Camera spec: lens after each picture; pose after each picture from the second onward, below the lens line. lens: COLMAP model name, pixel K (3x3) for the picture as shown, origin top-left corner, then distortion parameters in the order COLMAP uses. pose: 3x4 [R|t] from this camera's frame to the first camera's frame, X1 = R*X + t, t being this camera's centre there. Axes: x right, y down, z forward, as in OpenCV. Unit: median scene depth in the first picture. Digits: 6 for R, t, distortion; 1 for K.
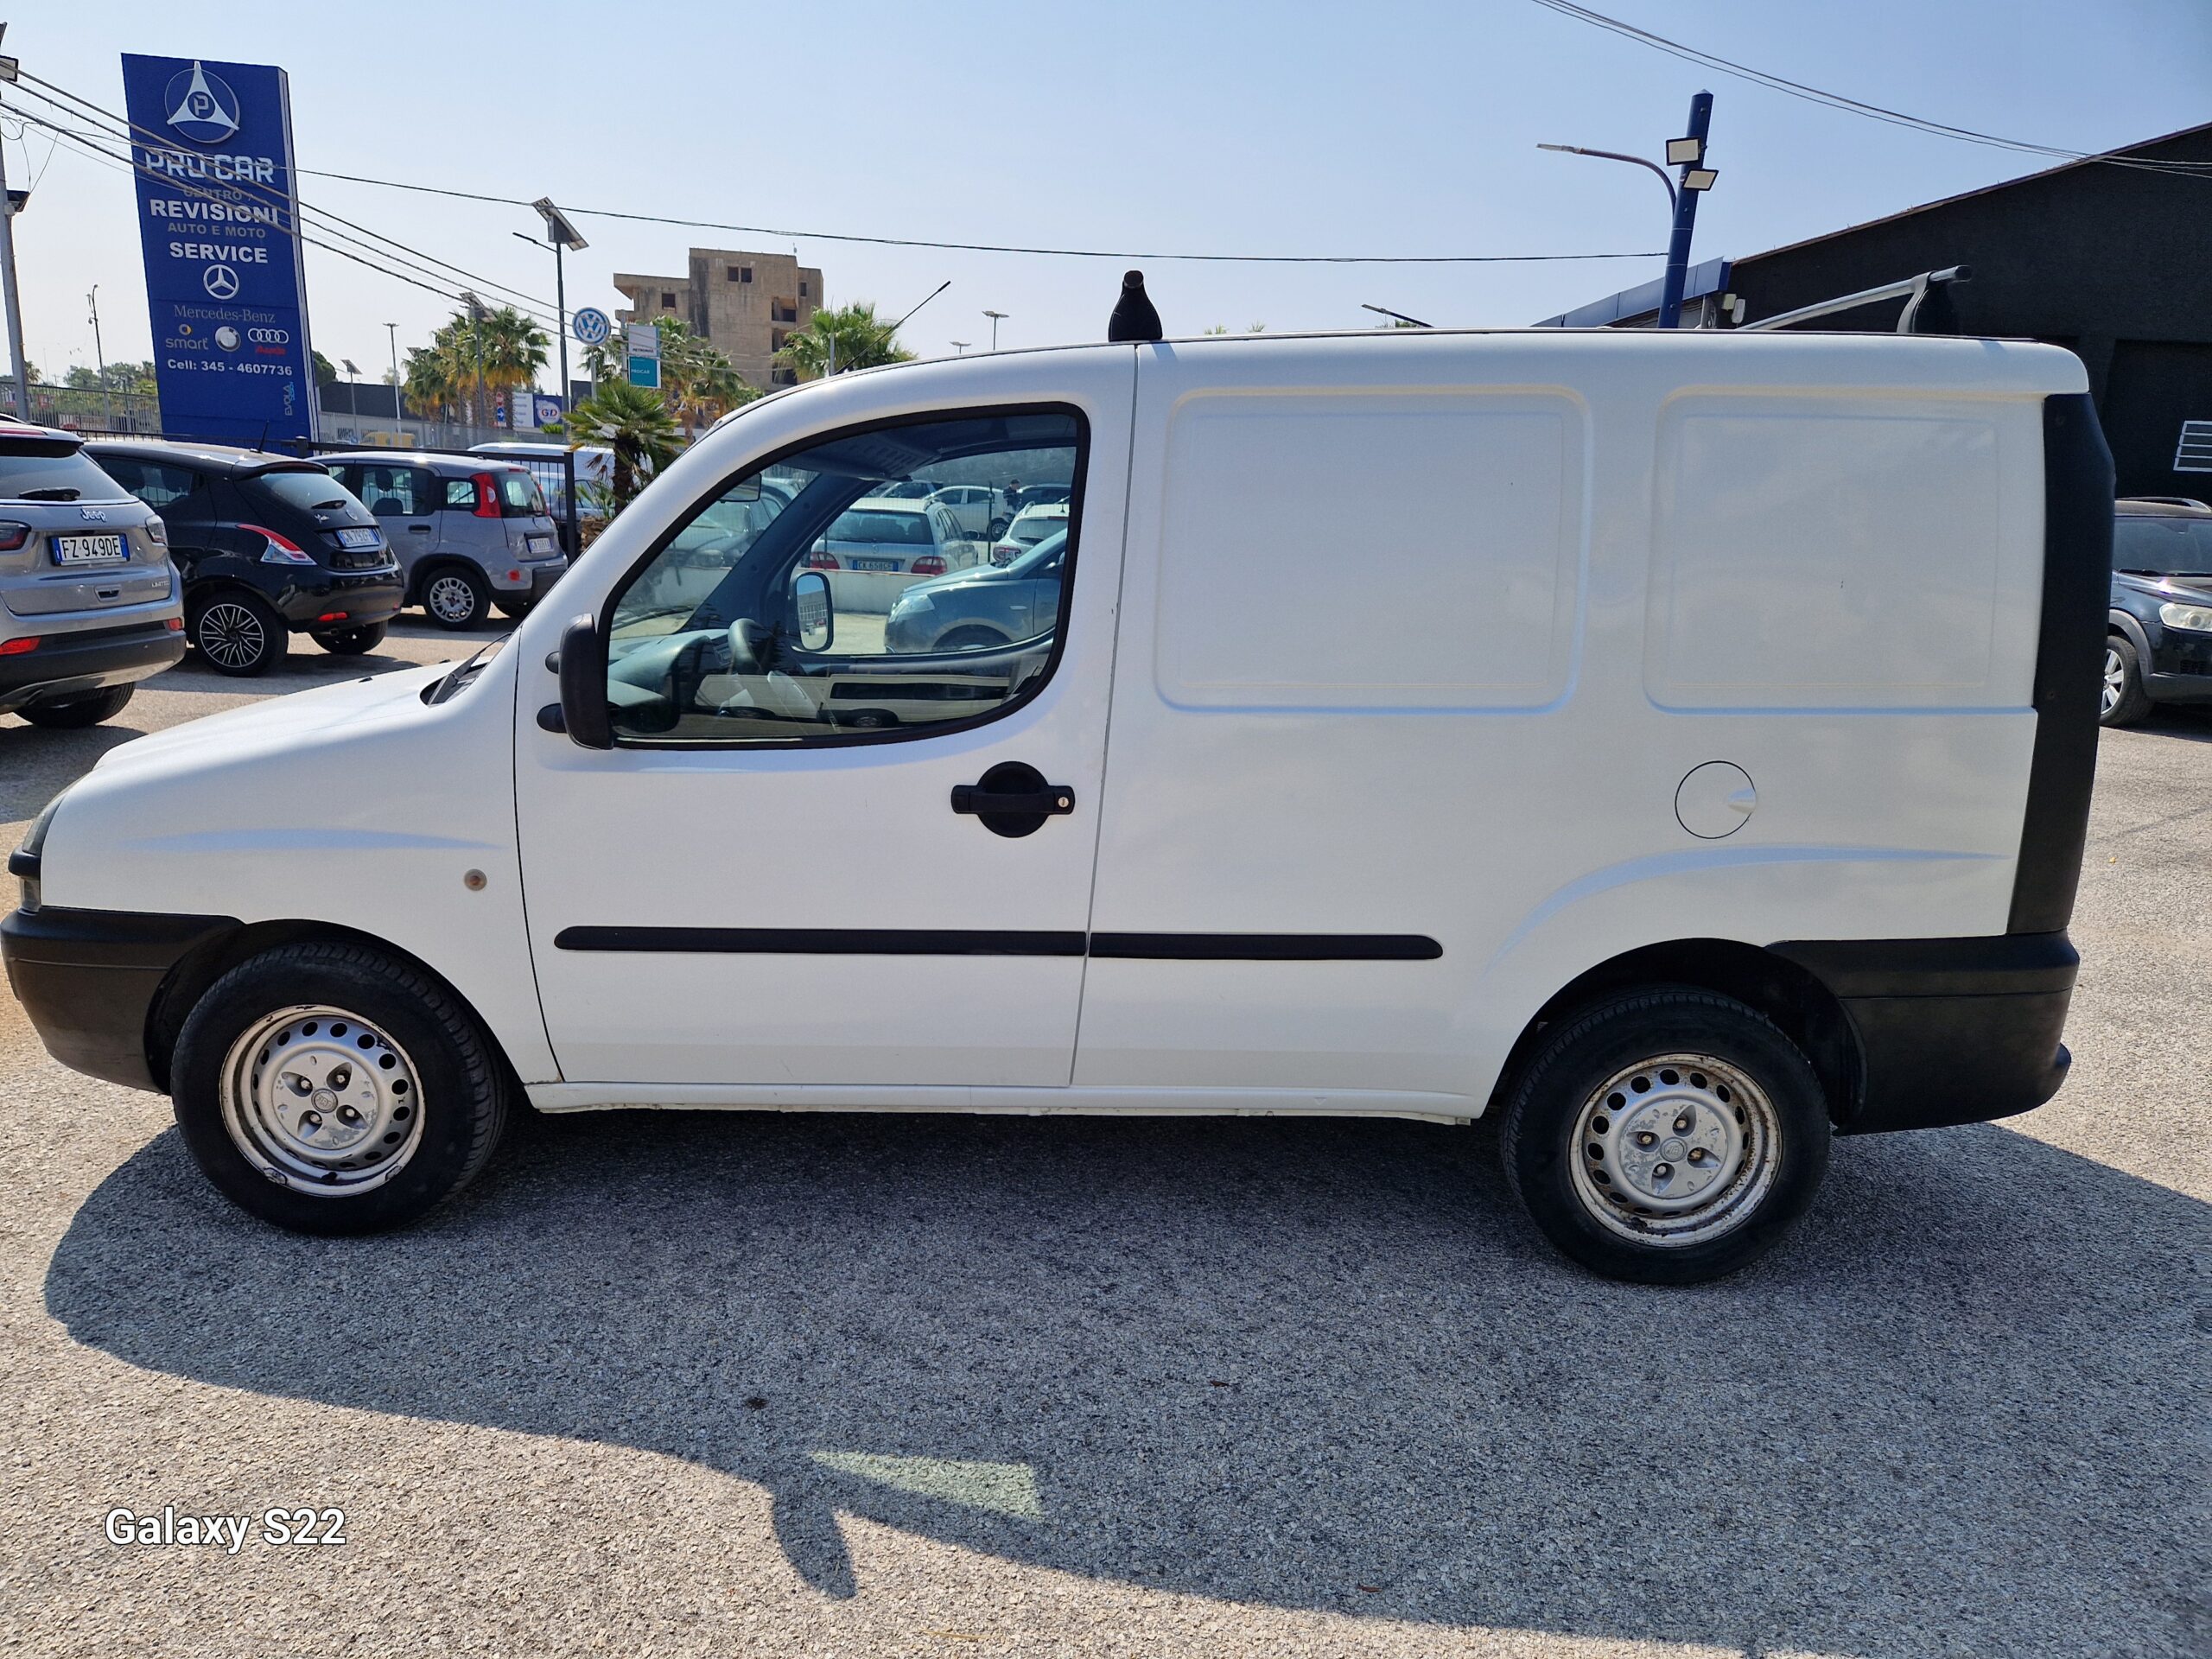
lens RADIAL K [[1475.6, 0, 1102.4], [0, 1475.6, 823.6], [0, 0, 1]] dist [0.033252, 0.000205]
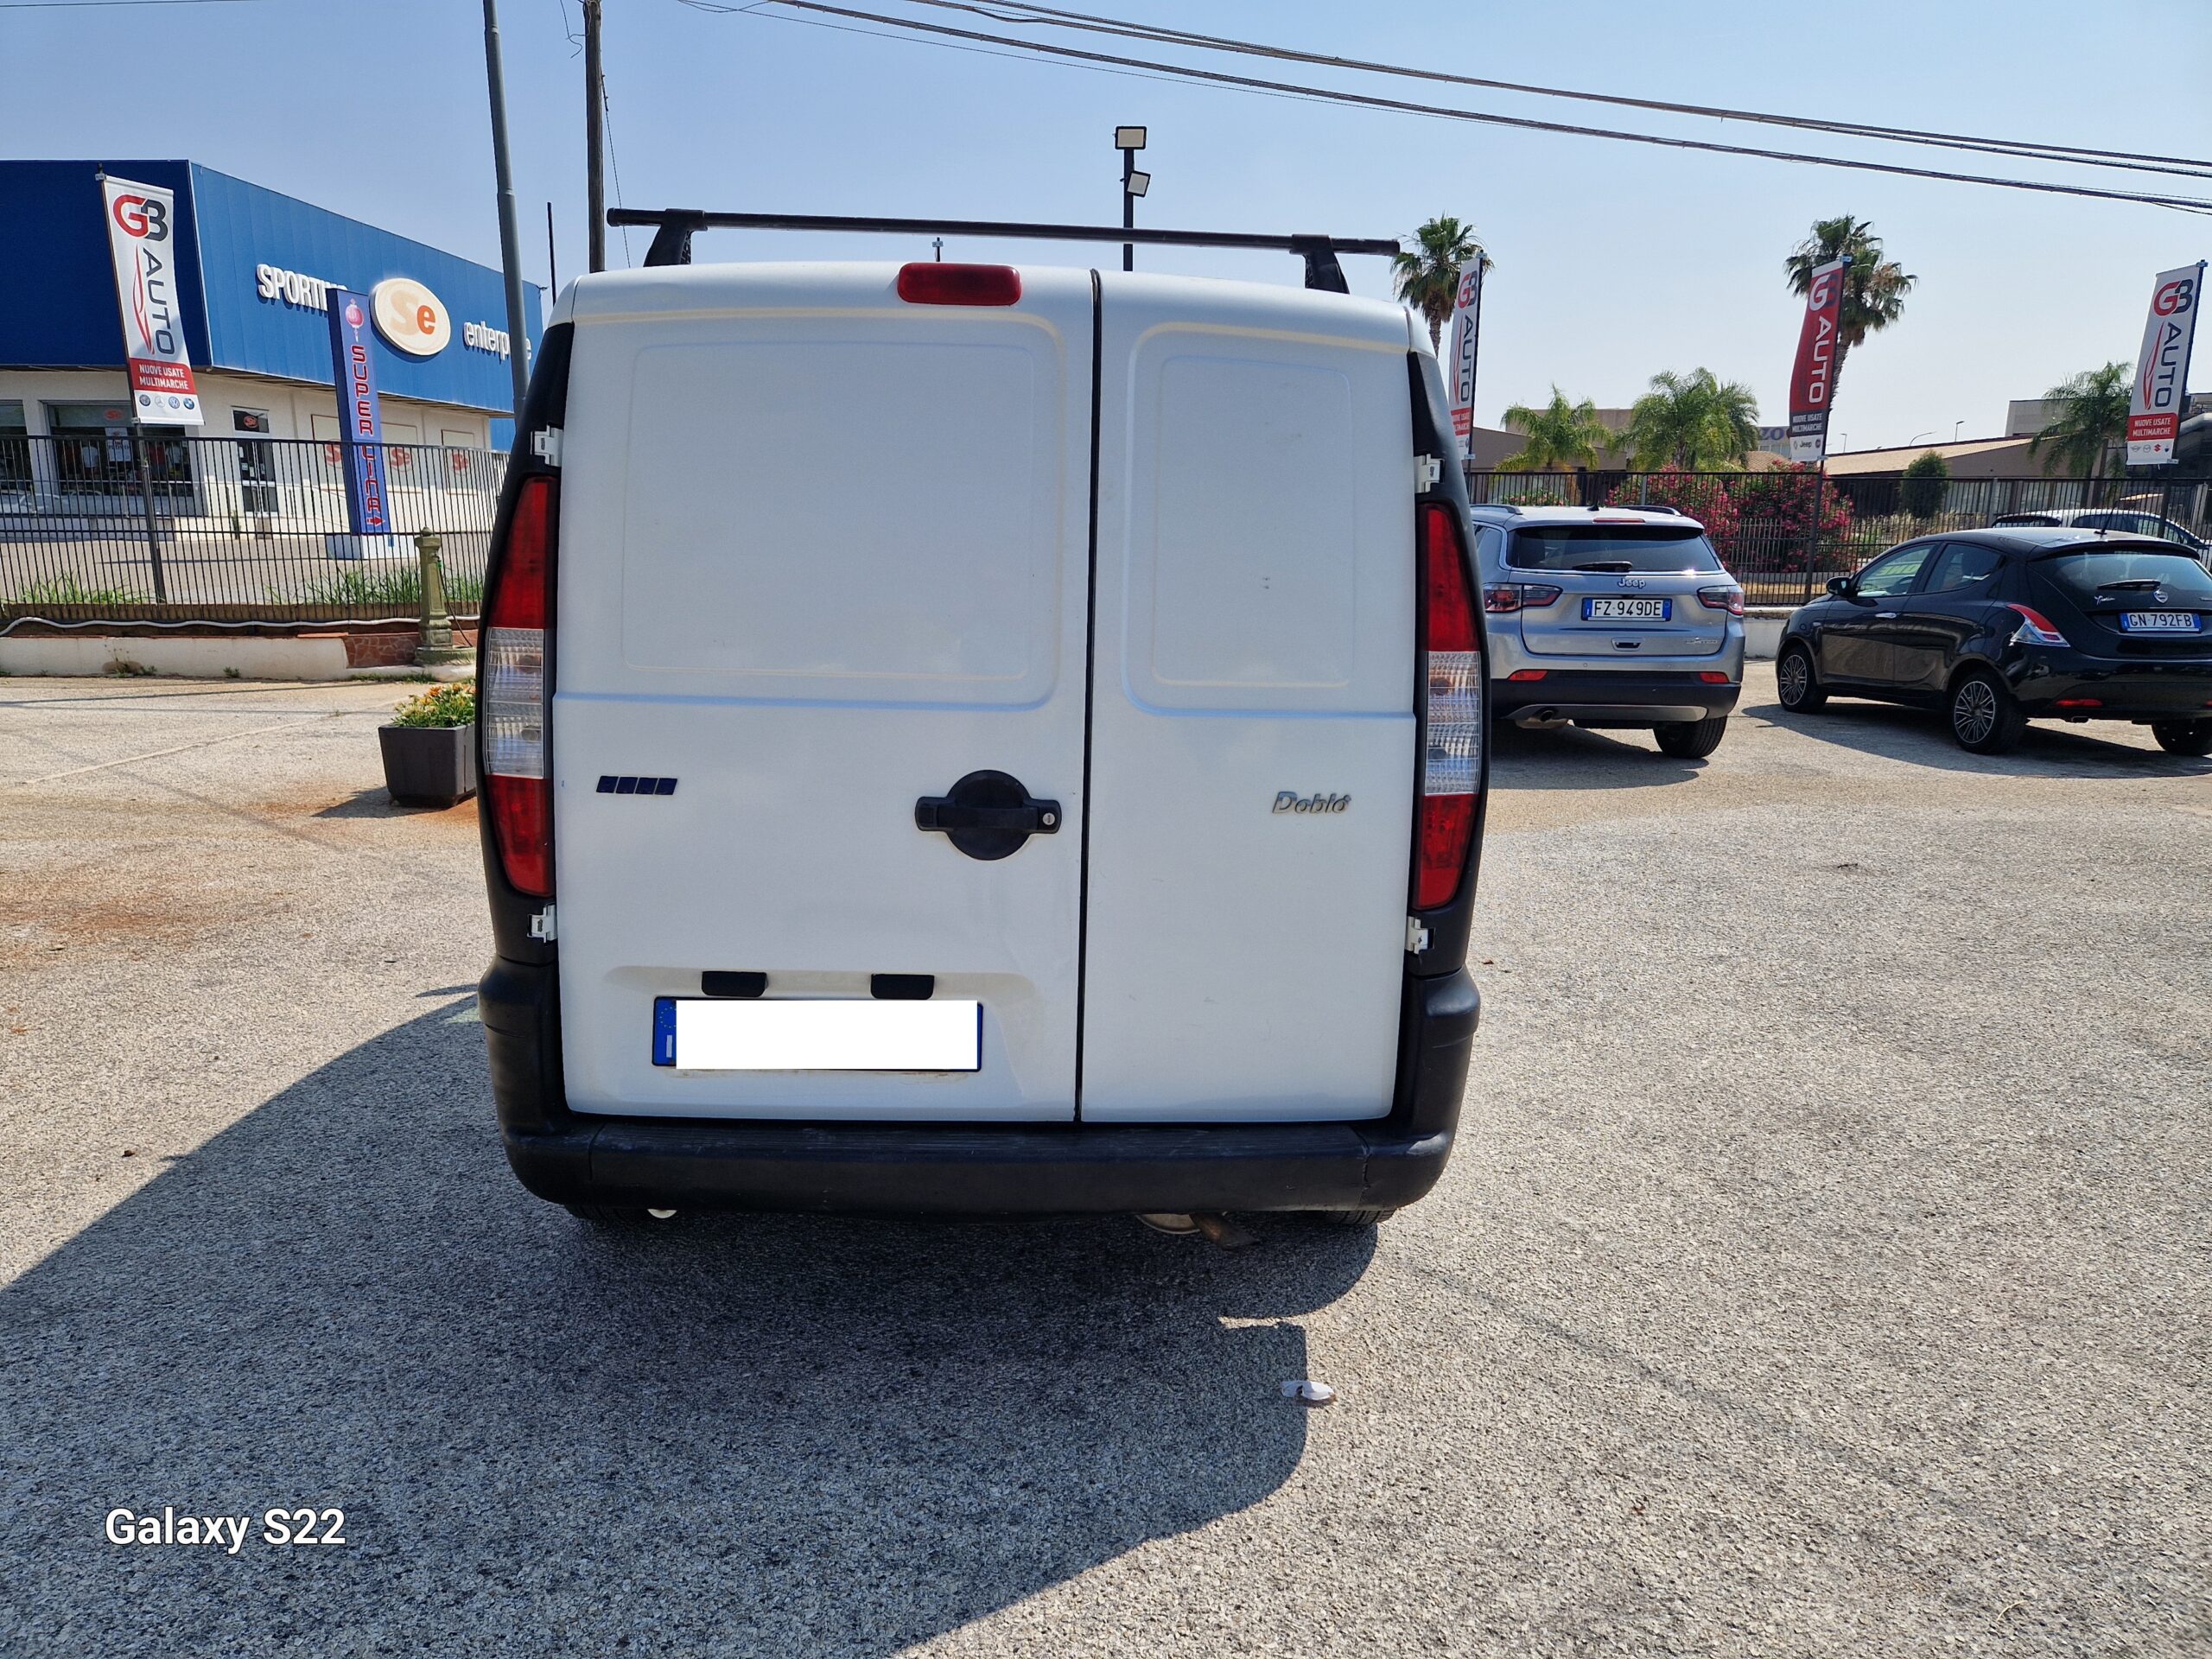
lens RADIAL K [[1475.6, 0, 1101.2], [0, 1475.6, 836.4], [0, 0, 1]] dist [0.033252, 0.000205]
pose [[0.065887, 0.164125, -0.984237, 0.510000], [-0.231284, 0.962029, 0.144939, -0.068141], [0.970653, 0.218089, 0.101345, 0.426013]]
